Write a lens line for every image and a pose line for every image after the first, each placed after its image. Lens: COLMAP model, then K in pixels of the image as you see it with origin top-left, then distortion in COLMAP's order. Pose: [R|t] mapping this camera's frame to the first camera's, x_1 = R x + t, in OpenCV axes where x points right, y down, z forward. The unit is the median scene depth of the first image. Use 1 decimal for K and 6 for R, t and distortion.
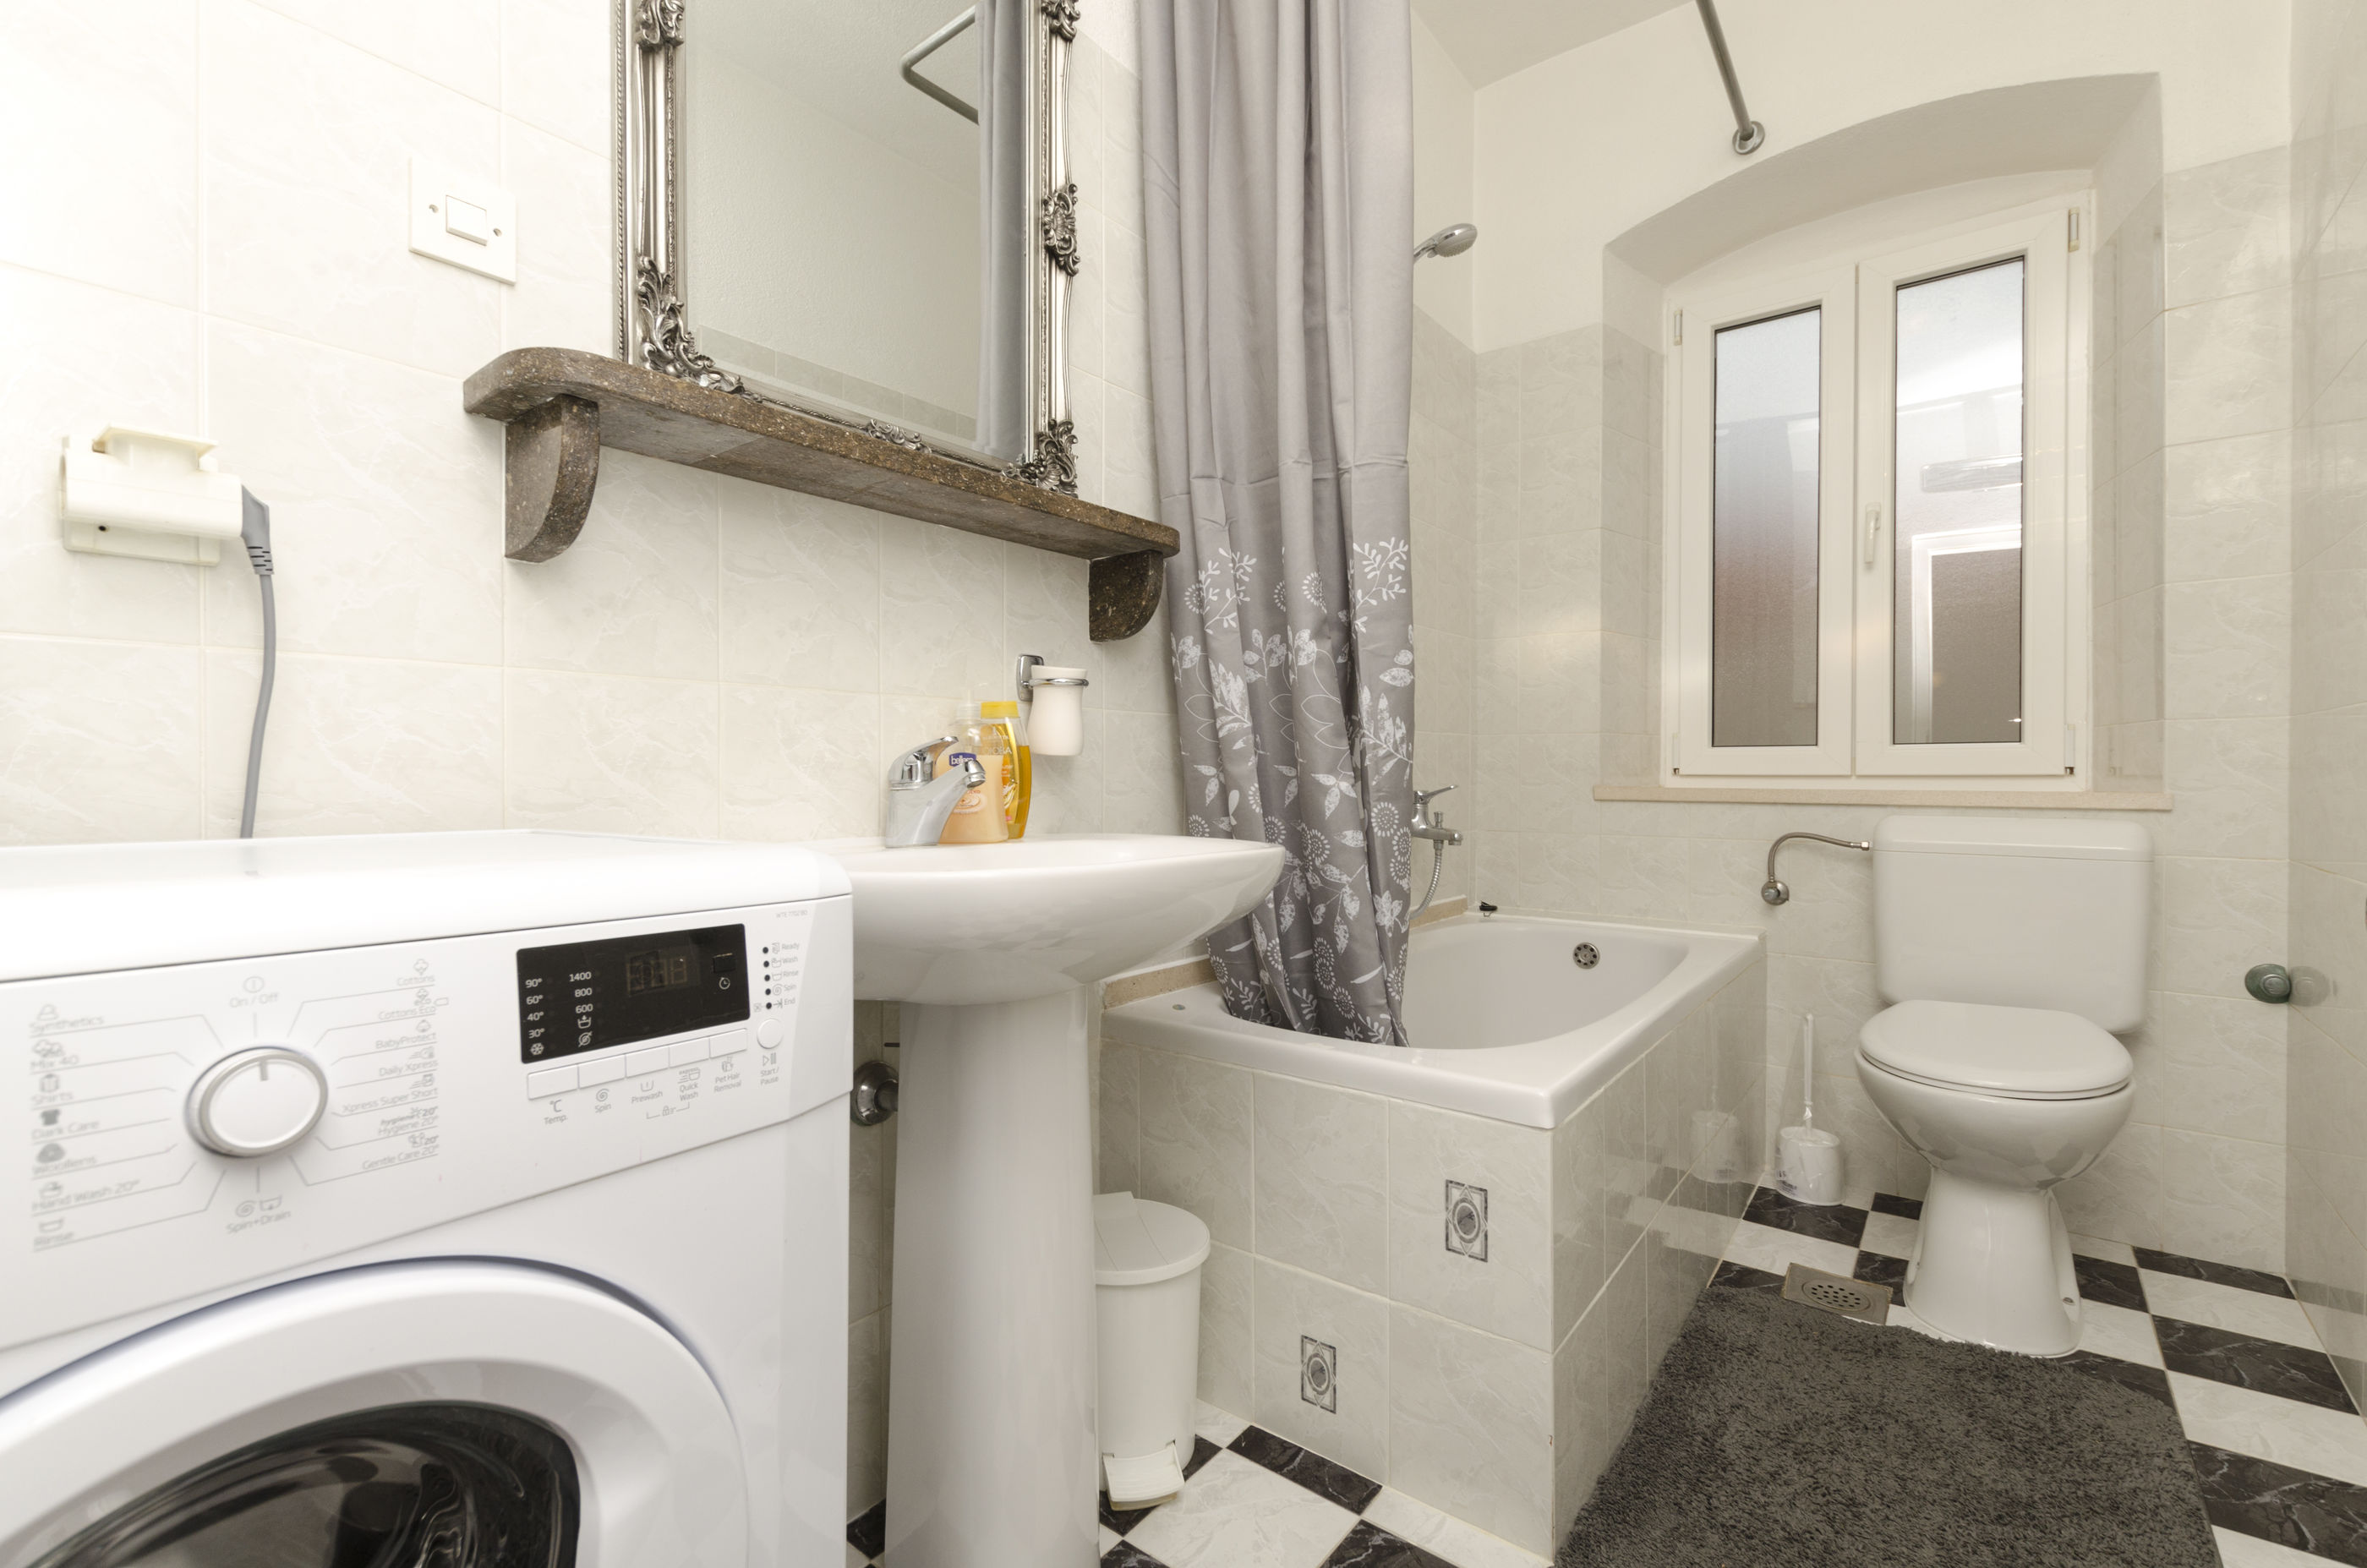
lens RADIAL K [[1025.2, 0, 1186.2], [0, 1025.2, 783.7], [0, 0, 1]] dist [0.010444, -0.005061]
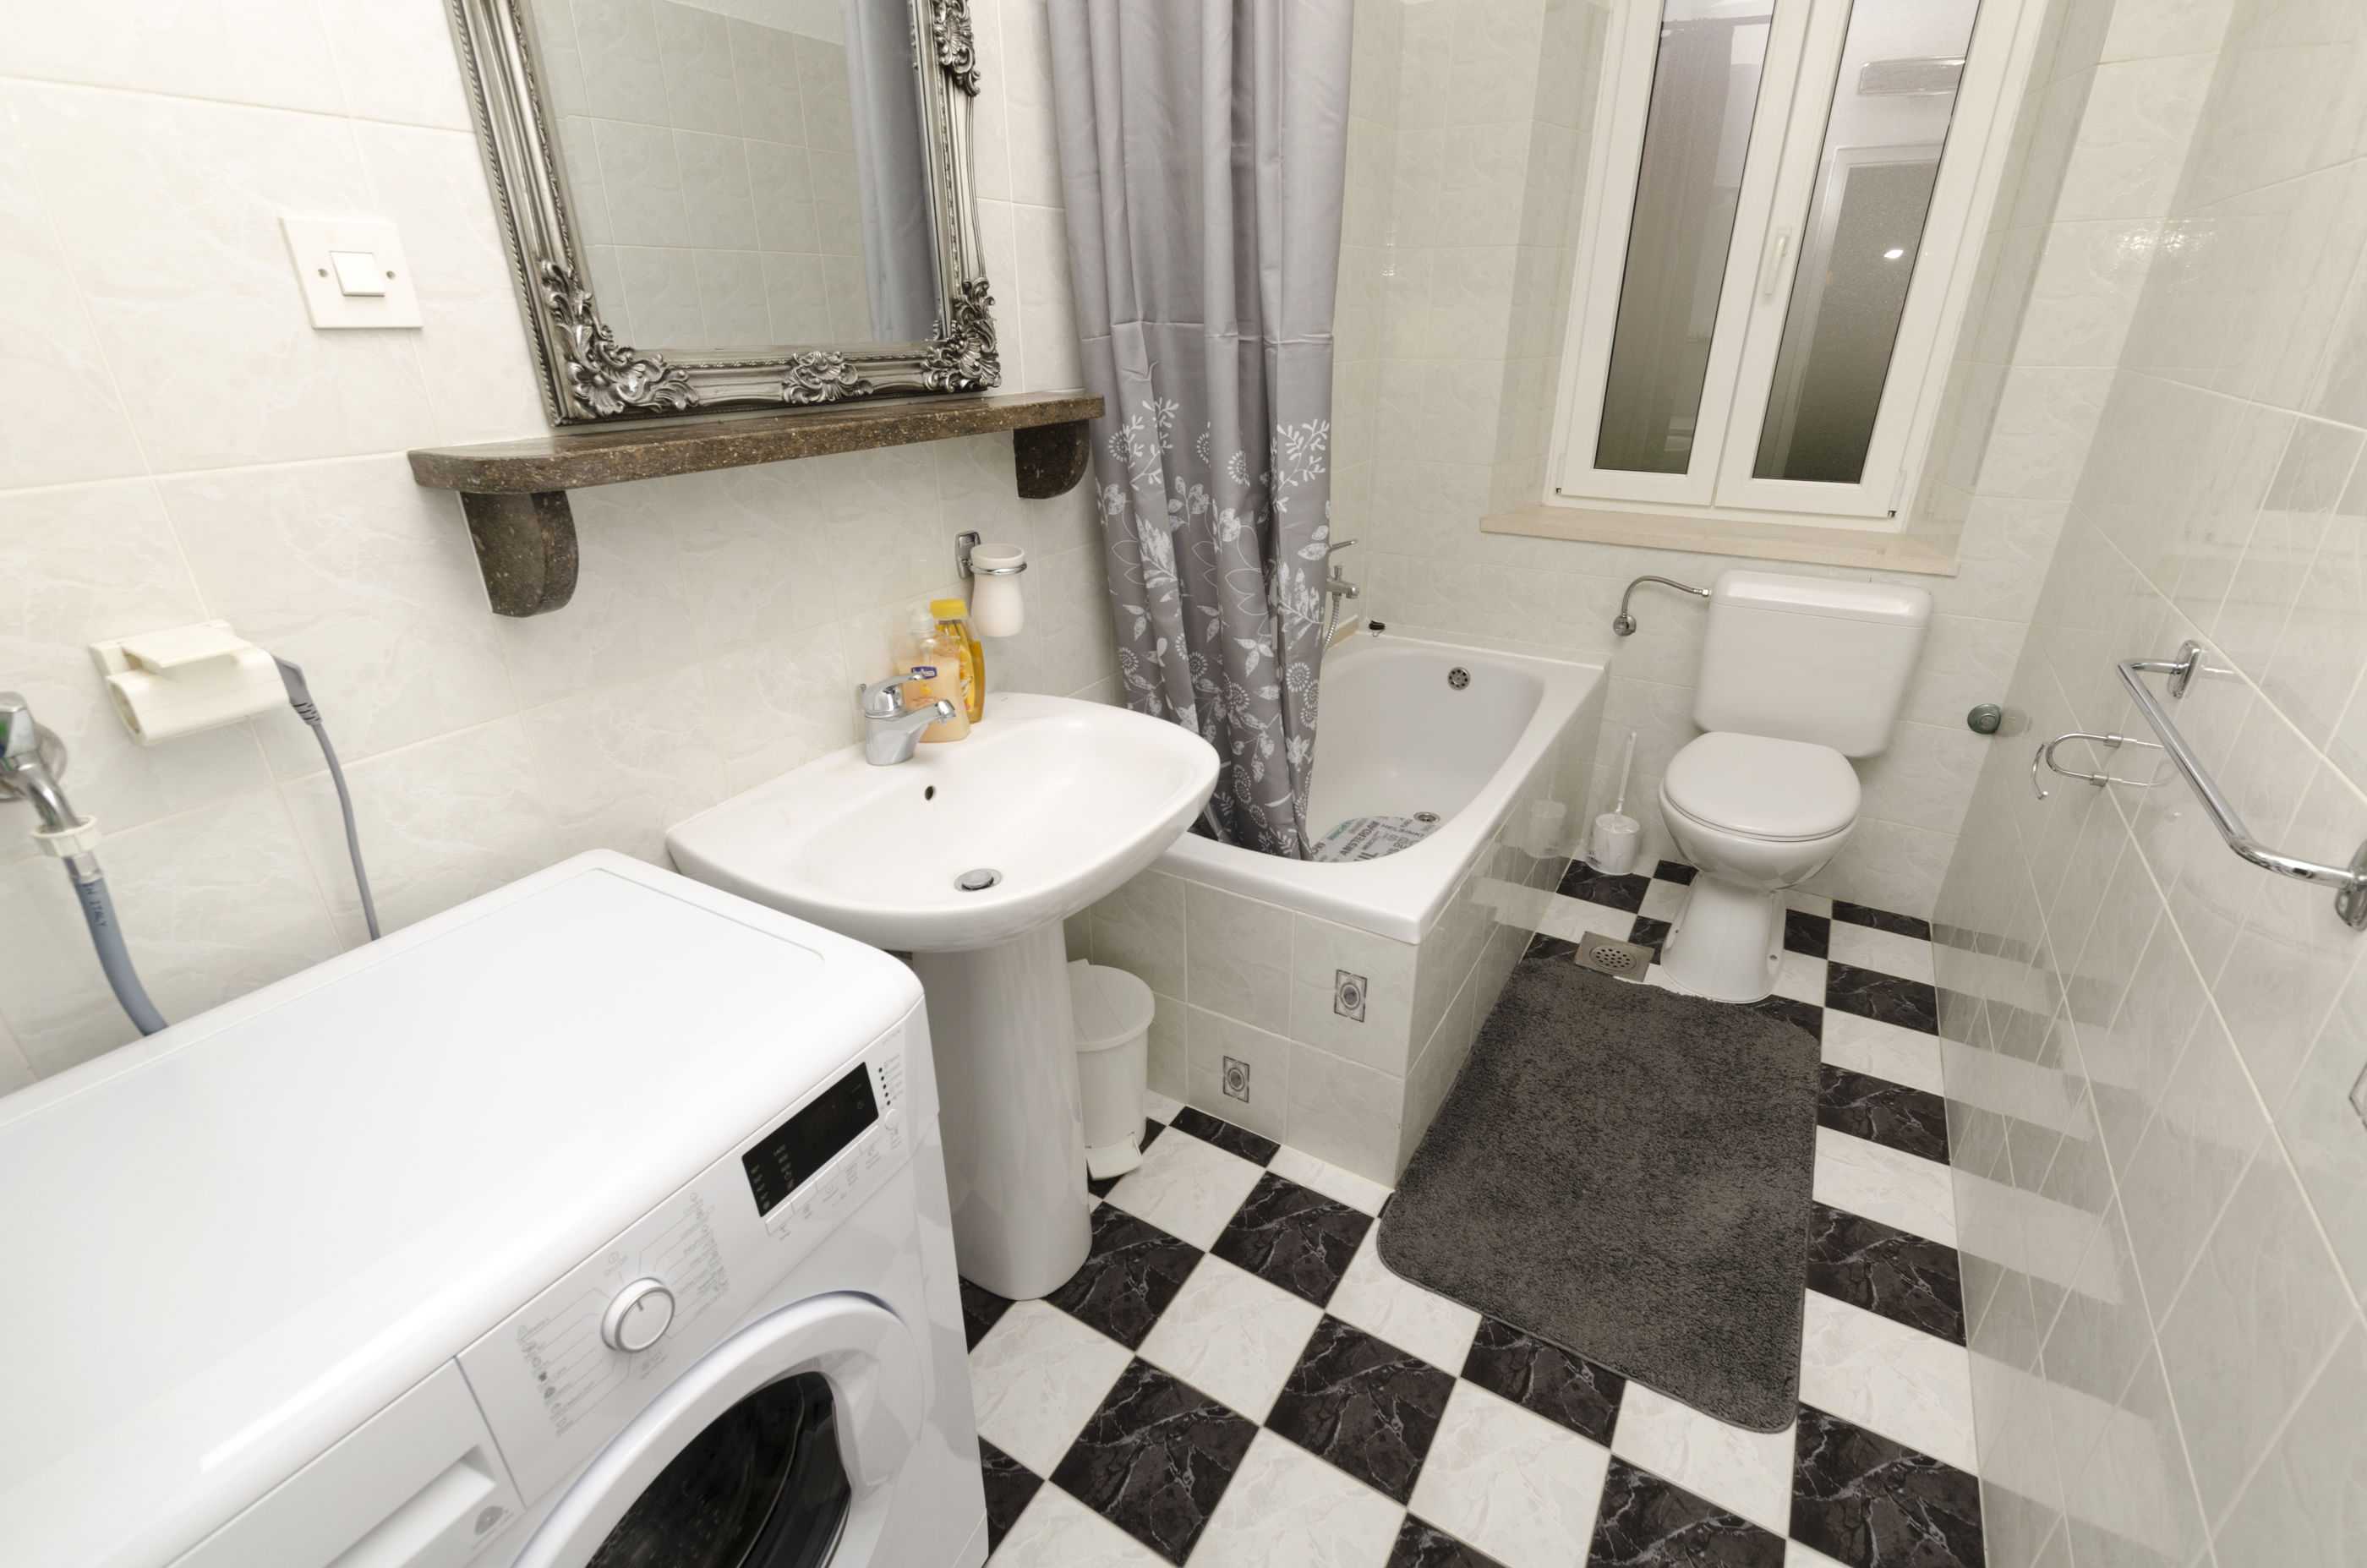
lens RADIAL K [[1025.2, 0, 1181.8], [0, 1025.2, 764.3], [0, 0, 1]] dist [0.010444, -0.005061]
pose [[0.993734, -0.053075, 0.098367, -0.050478], [0.009553, 0.917174, 0.398373, -0.323025], [-0.111363, -0.394937, 0.911934, -0.062201]]
